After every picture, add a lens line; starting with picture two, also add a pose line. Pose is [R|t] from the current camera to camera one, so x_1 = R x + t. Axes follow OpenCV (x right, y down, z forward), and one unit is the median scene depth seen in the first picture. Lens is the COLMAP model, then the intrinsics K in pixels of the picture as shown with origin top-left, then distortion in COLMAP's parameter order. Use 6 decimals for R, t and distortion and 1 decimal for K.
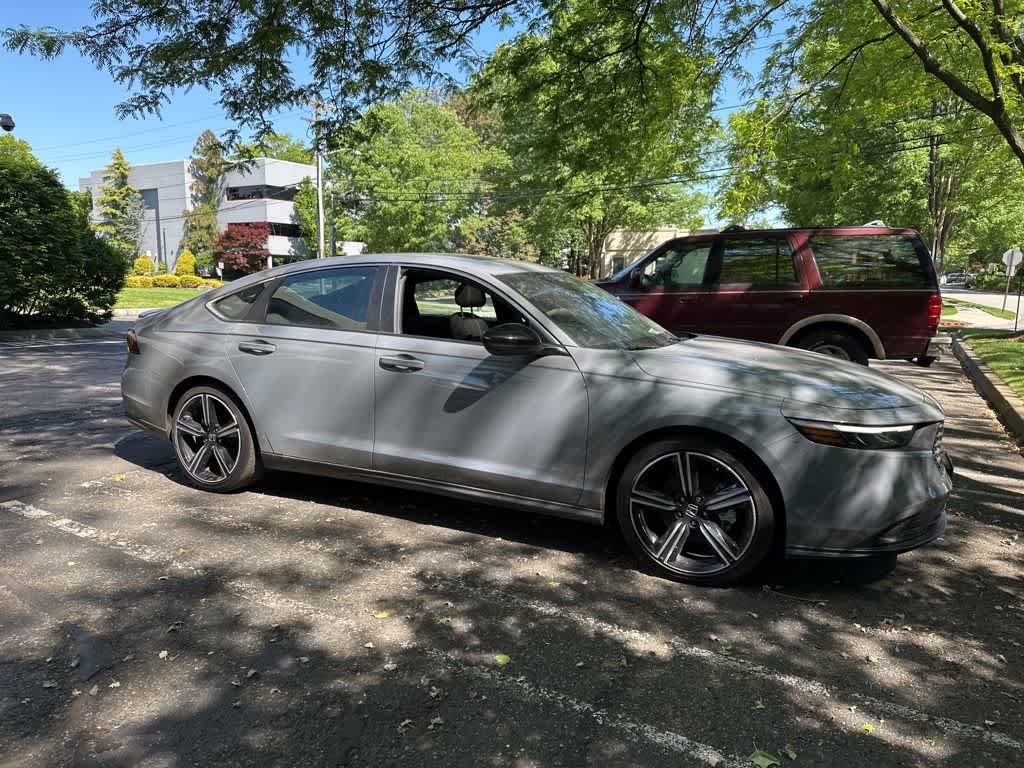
lens RADIAL K [[719.3, 0, 513.5], [0, 719.3, 388.2], [0, 0, 1]] dist [0.050816, -0.066692]
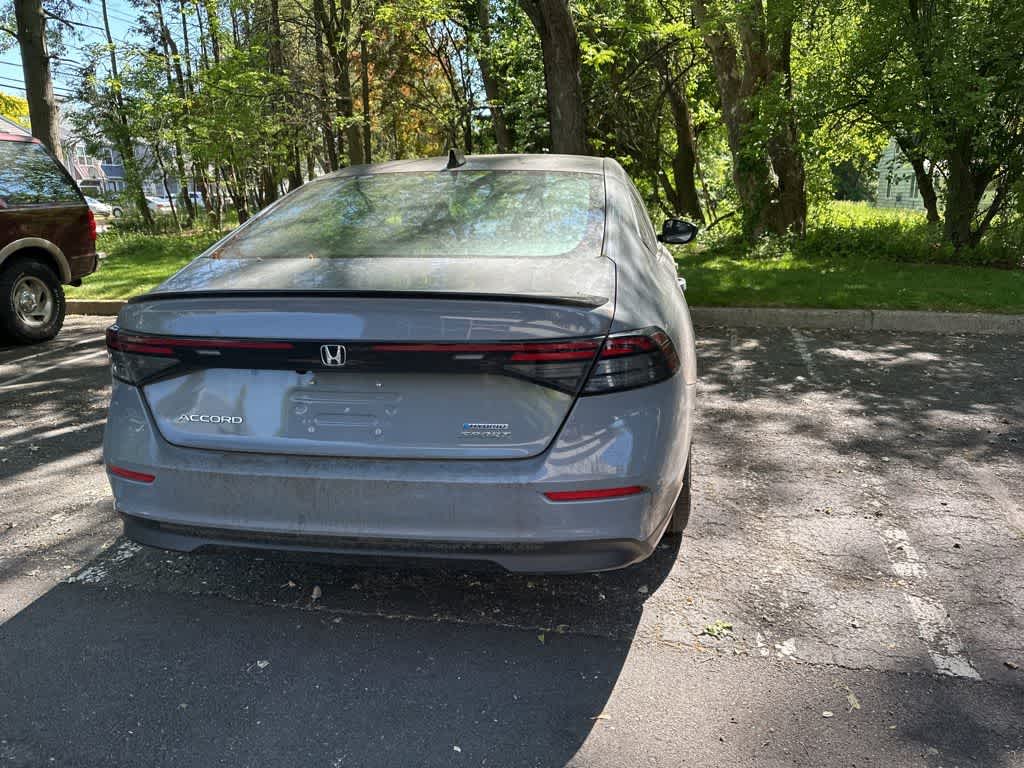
lens RADIAL K [[719.3, 0, 519.4], [0, 719.3, 389.0], [0, 0, 1]] dist [0.050816, -0.066692]
pose [[-0.277634, -0.258758, 0.925183, -1.000104], [0.164293, 0.936067, 0.311104, -0.206375], [-0.946534, 0.238374, -0.217372, 1.318103]]
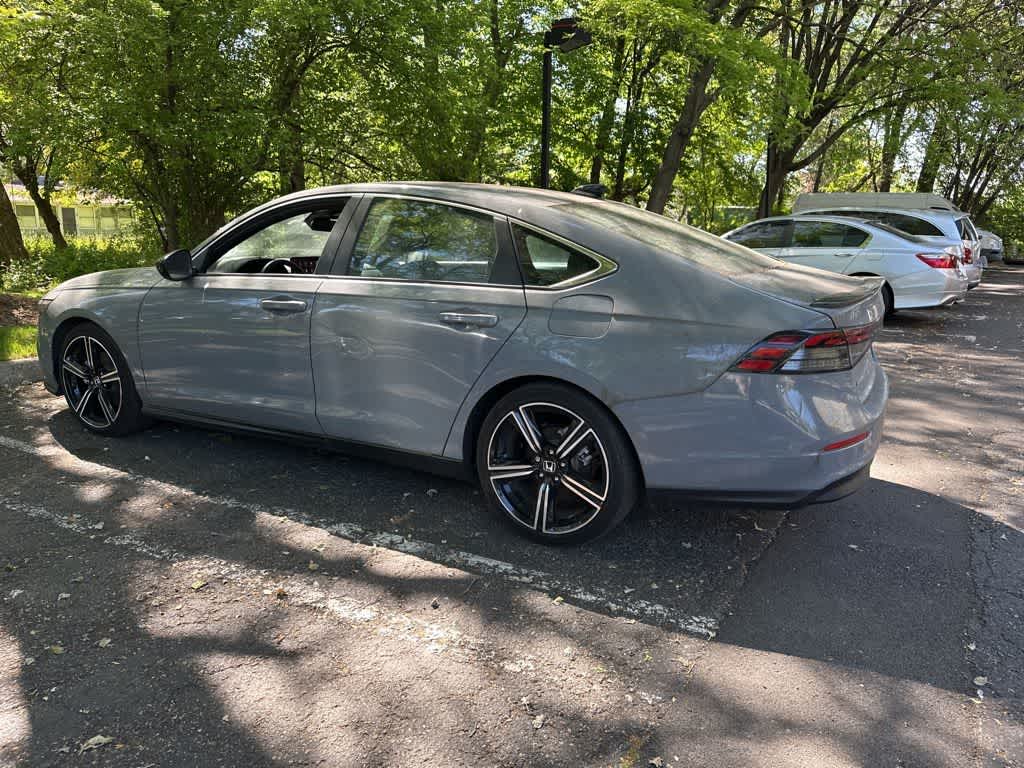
lens RADIAL K [[719.3, 0, 507.1], [0, 719.3, 375.2], [0, 0, 1]] dist [0.050816, -0.066692]
pose [[-0.998609, -0.041690, 0.032281, -0.230859], [-0.027293, 0.932537, 0.360042, -0.310137], [-0.045114, 0.358660, -0.932378, 2.032191]]
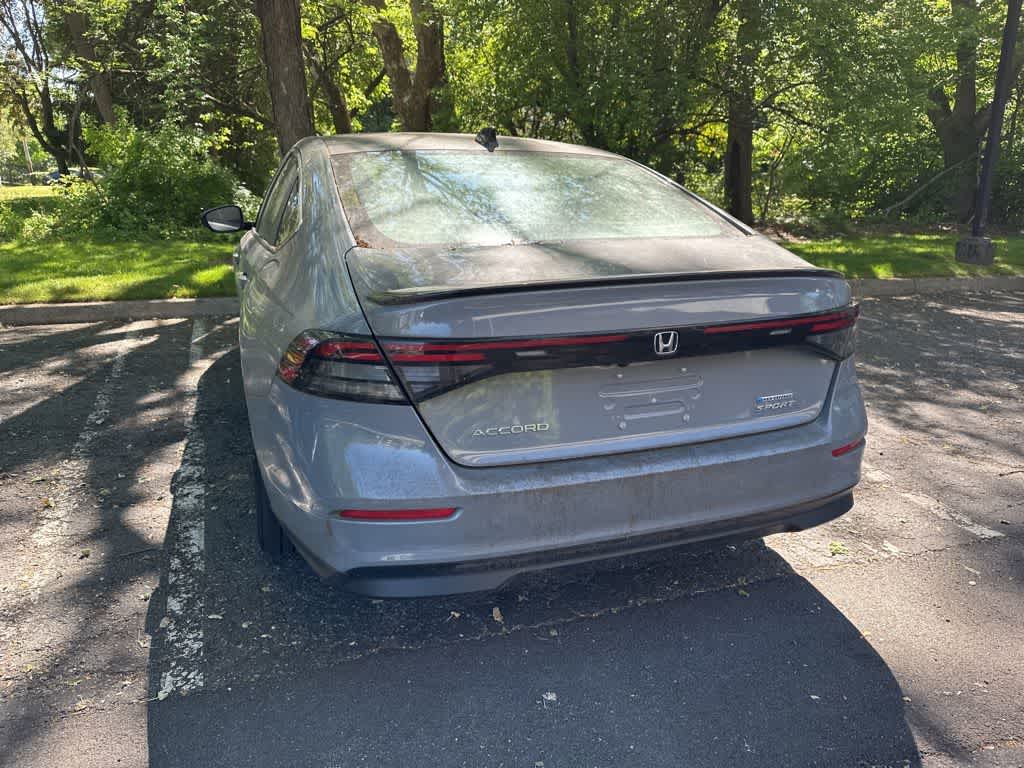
lens RADIAL K [[719.3, 0, 518.4], [0, 719.3, 379.6], [0, 0, 1]] dist [0.050816, -0.066692]
pose [[-0.727386, -0.204338, 0.655099, -0.782501], [0.087407, 0.919274, 0.383792, -0.255483], [-0.680639, 0.336425, -0.650806, 1.653573]]
